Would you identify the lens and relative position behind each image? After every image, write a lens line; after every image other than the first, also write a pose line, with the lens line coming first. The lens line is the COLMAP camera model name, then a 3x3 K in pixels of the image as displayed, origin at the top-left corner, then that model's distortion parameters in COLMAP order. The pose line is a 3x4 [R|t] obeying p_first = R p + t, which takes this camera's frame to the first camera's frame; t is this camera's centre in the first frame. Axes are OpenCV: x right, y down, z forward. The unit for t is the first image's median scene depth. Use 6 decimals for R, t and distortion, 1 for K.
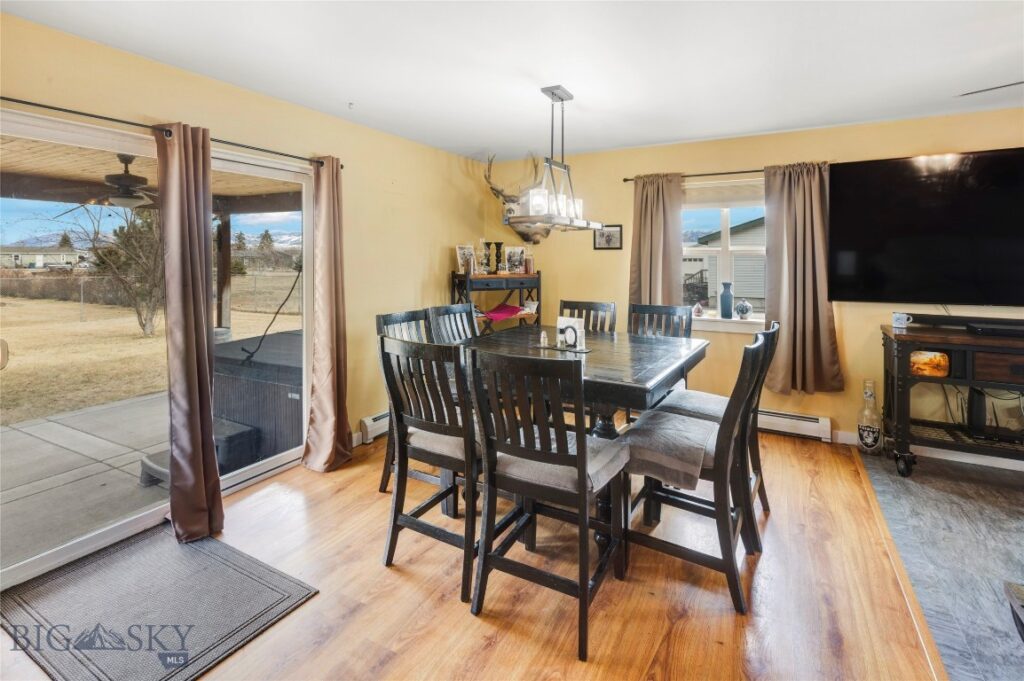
lens RADIAL K [[484.2, 0, 516.3], [0, 484.2, 262.9], [0, 0, 1]] dist [0.003284, 0.000519]
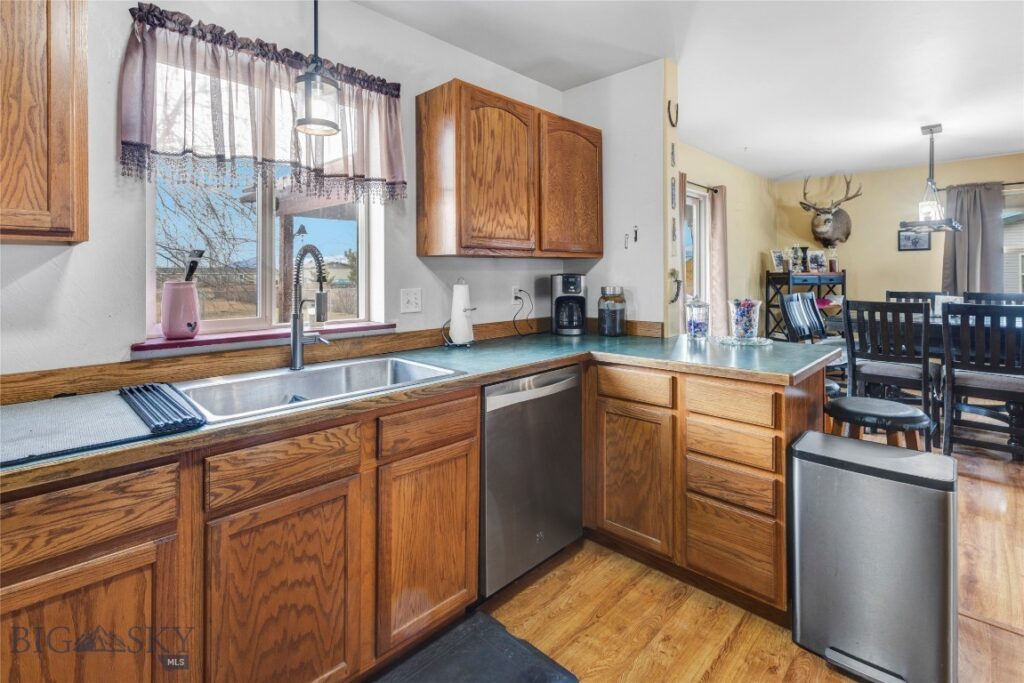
lens RADIAL K [[484.2, 0, 513.6], [0, 484.2, 278.4], [0, 0, 1]] dist [0.003284, 0.000519]
pose [[0.965808, -0.007336, -0.259155, -0.585054], [0.006036, 0.999965, -0.005809, 0.053965], [0.259188, 0.004046, 0.965818, -0.506257]]
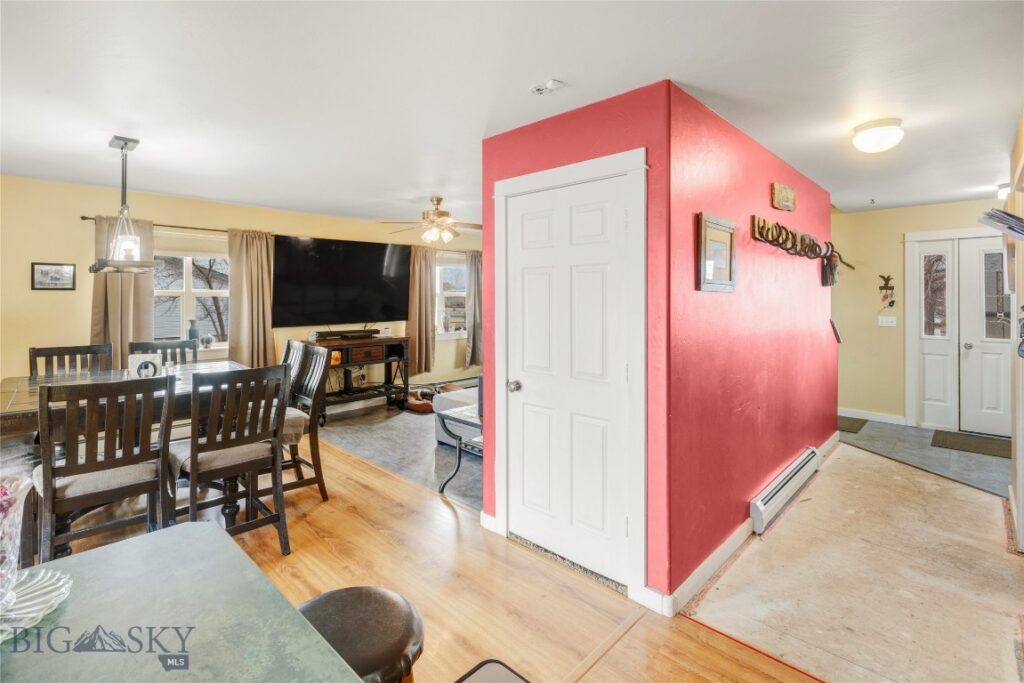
lens RADIAL K [[484.2, 0, 494.8], [0, 484.2, 295.0], [0, 0, 1]] dist [0.003284, 0.000519]
pose [[0.273815, 0.003482, 0.961776, -0.601246], [0.013381, 0.999883, -0.007429, -0.001811], [-0.961689, 0.014904, 0.273737, -0.045414]]
